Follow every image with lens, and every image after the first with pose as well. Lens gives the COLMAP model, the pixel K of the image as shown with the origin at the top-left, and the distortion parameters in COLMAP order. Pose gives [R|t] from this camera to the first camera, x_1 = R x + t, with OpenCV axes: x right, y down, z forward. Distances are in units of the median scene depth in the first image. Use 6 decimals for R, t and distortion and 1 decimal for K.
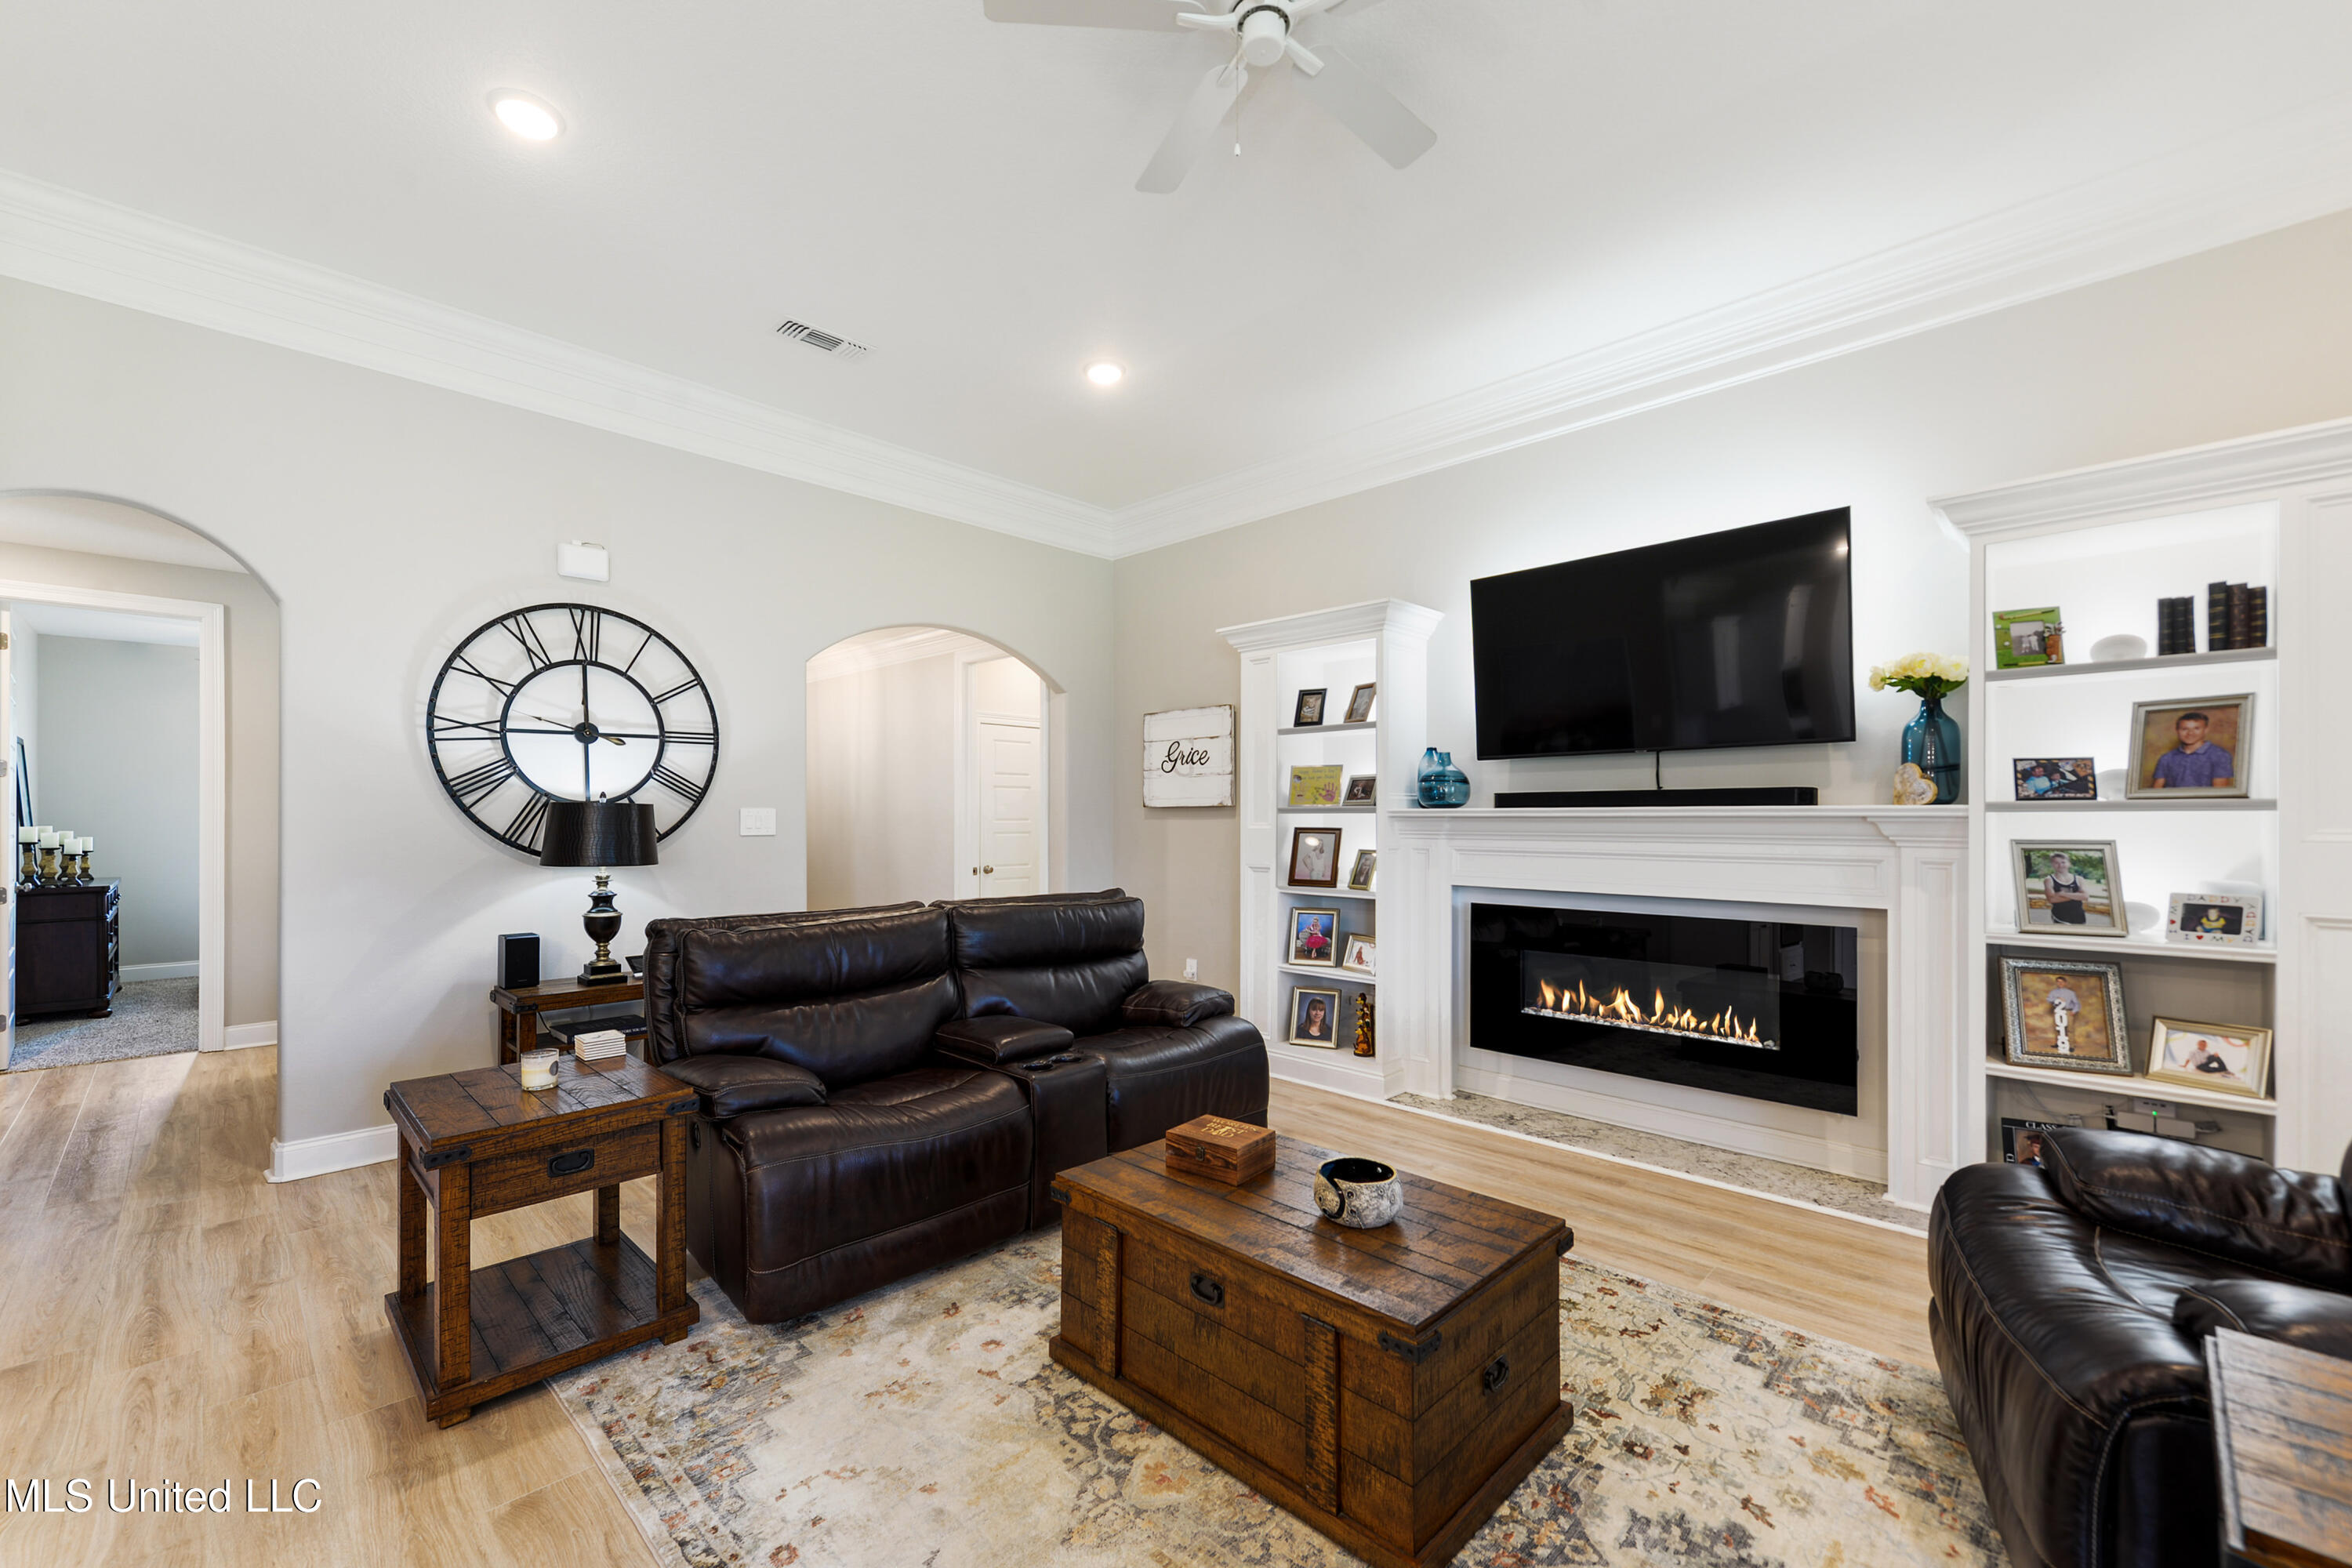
lens RADIAL K [[951.5, 0, 1129.7], [0, 951.5, 825.6], [0, 0, 1]] dist [0.002800, 0.000079]
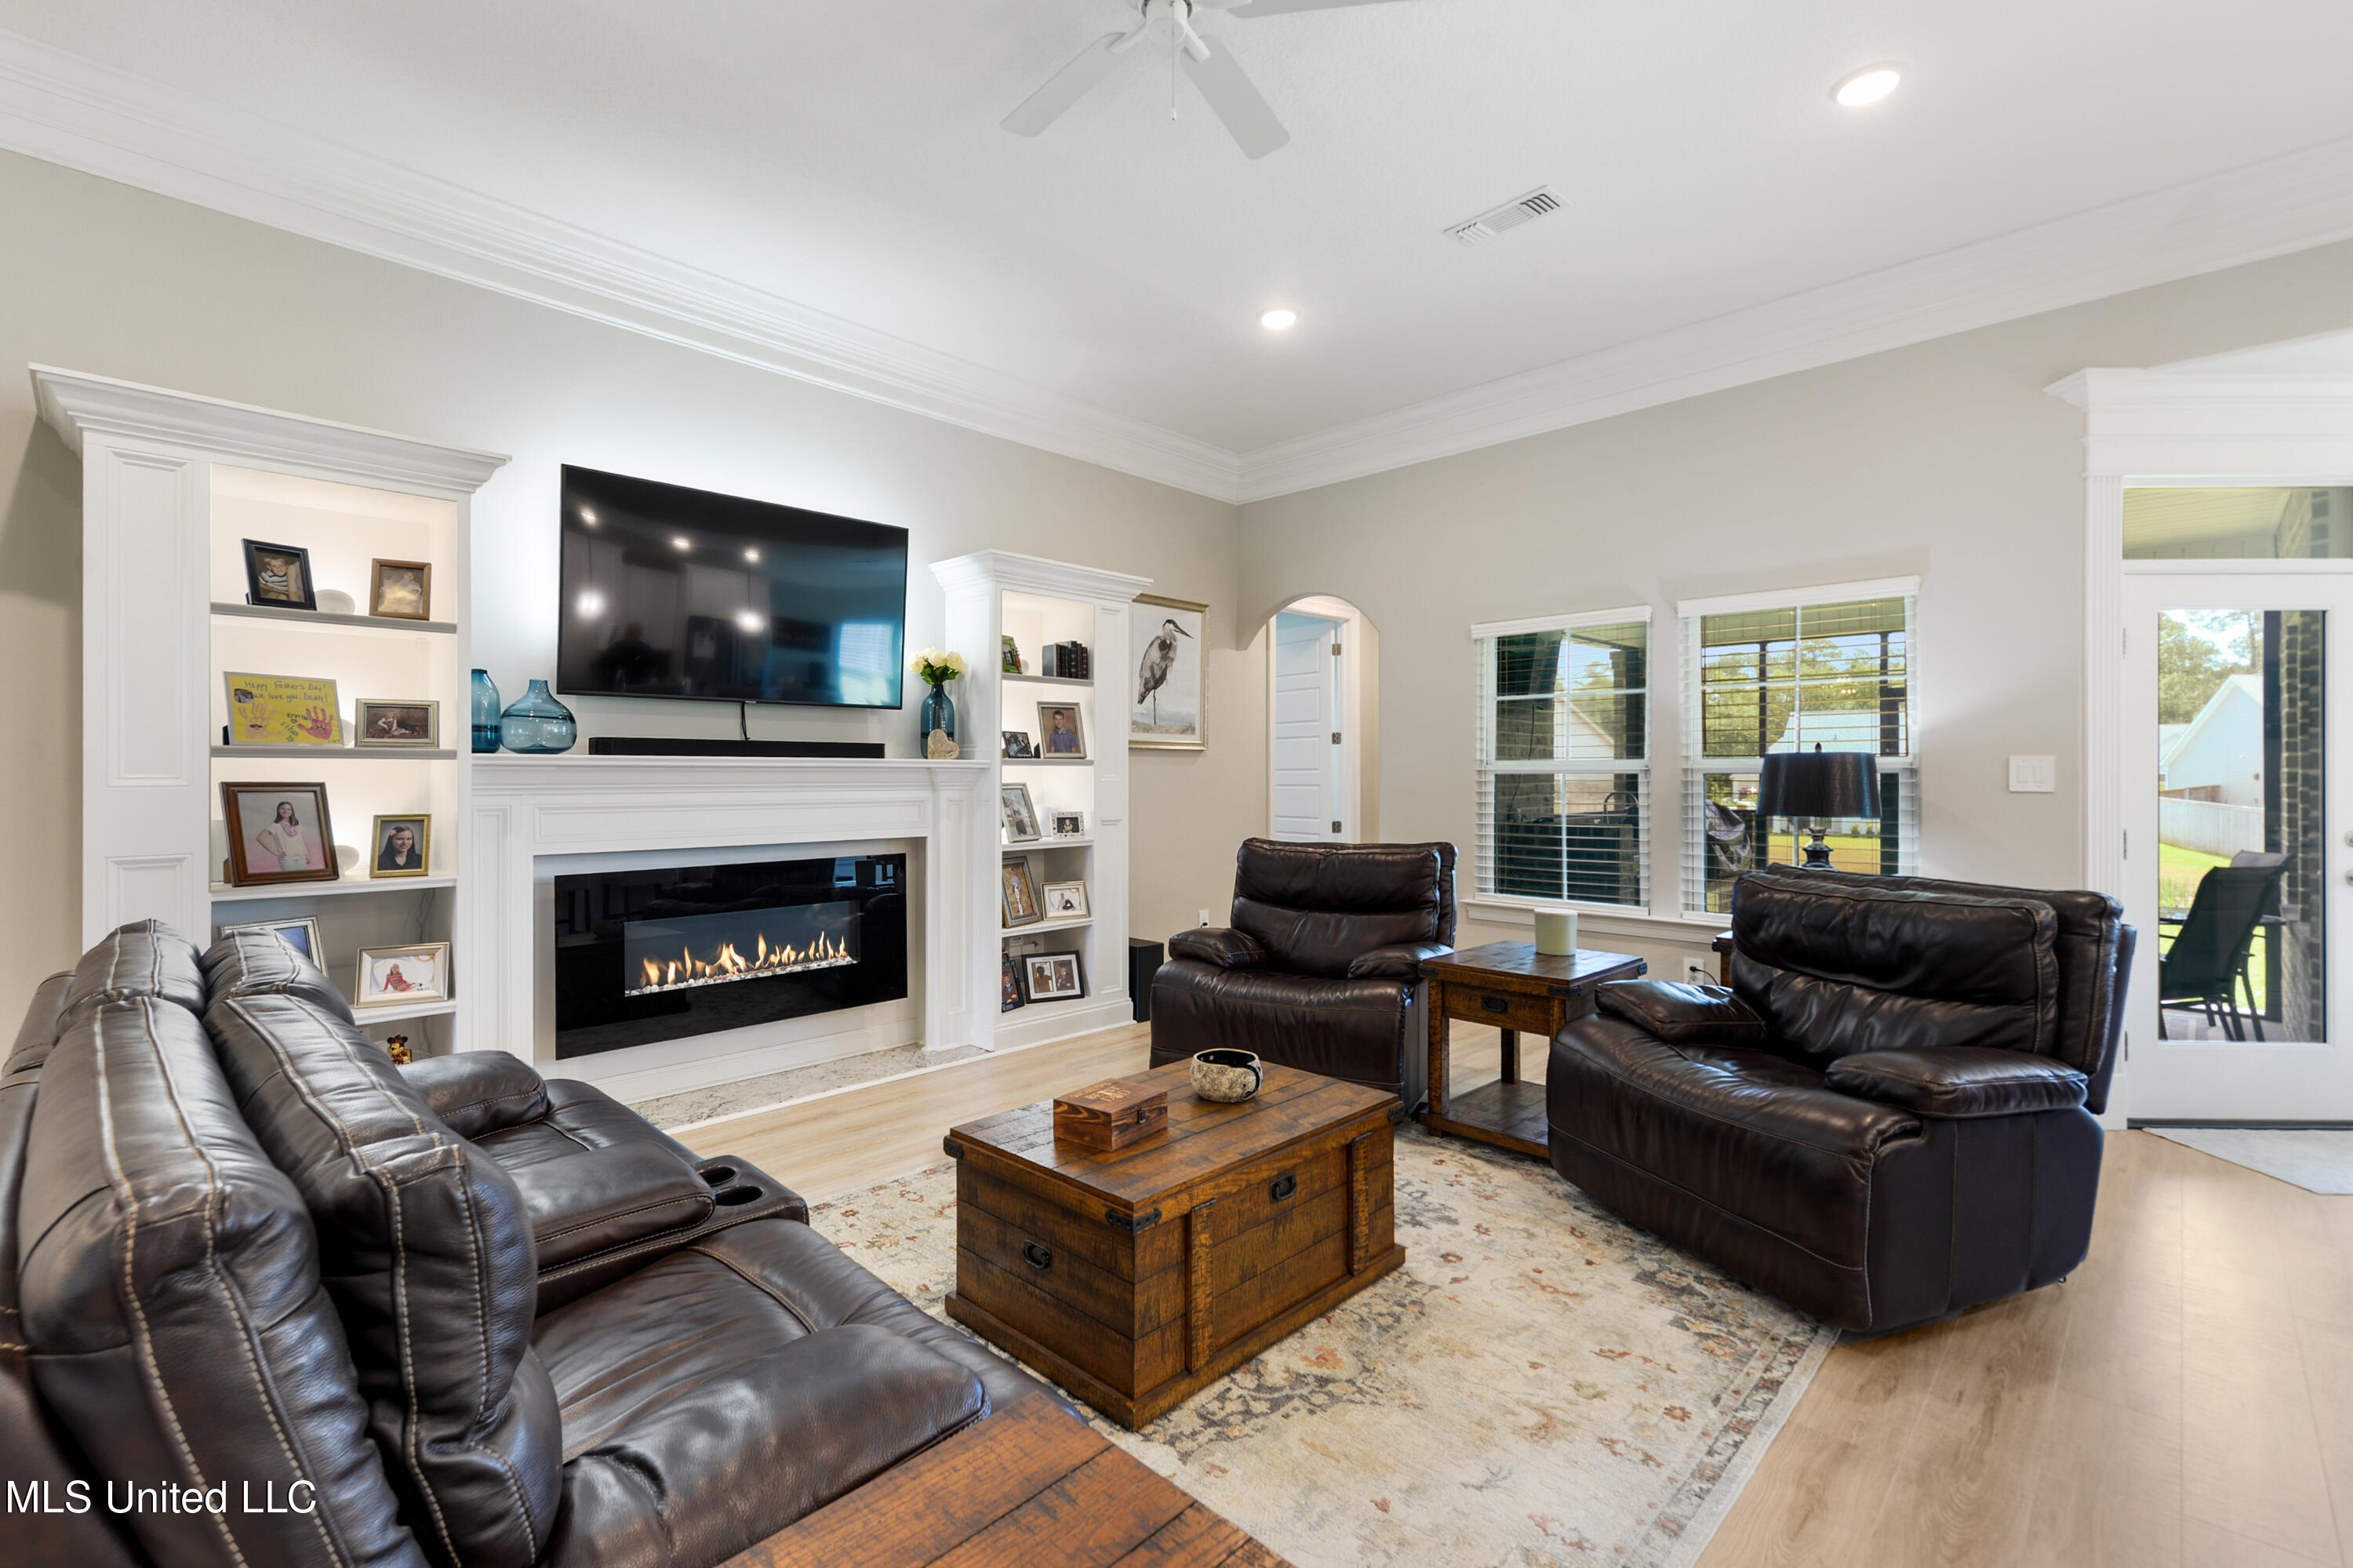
lens RADIAL K [[1038.2, 0, 1173.3], [0, 1038.2, 770.7], [0, 0, 1]] dist [0.004976, -0.000010]
pose [[-0.039793, -0.002488, 0.999205, -0.587754], [0.002376, 0.999994, 0.002585, -0.006942], [-0.999205, 0.002477, -0.039787, 0.603949]]
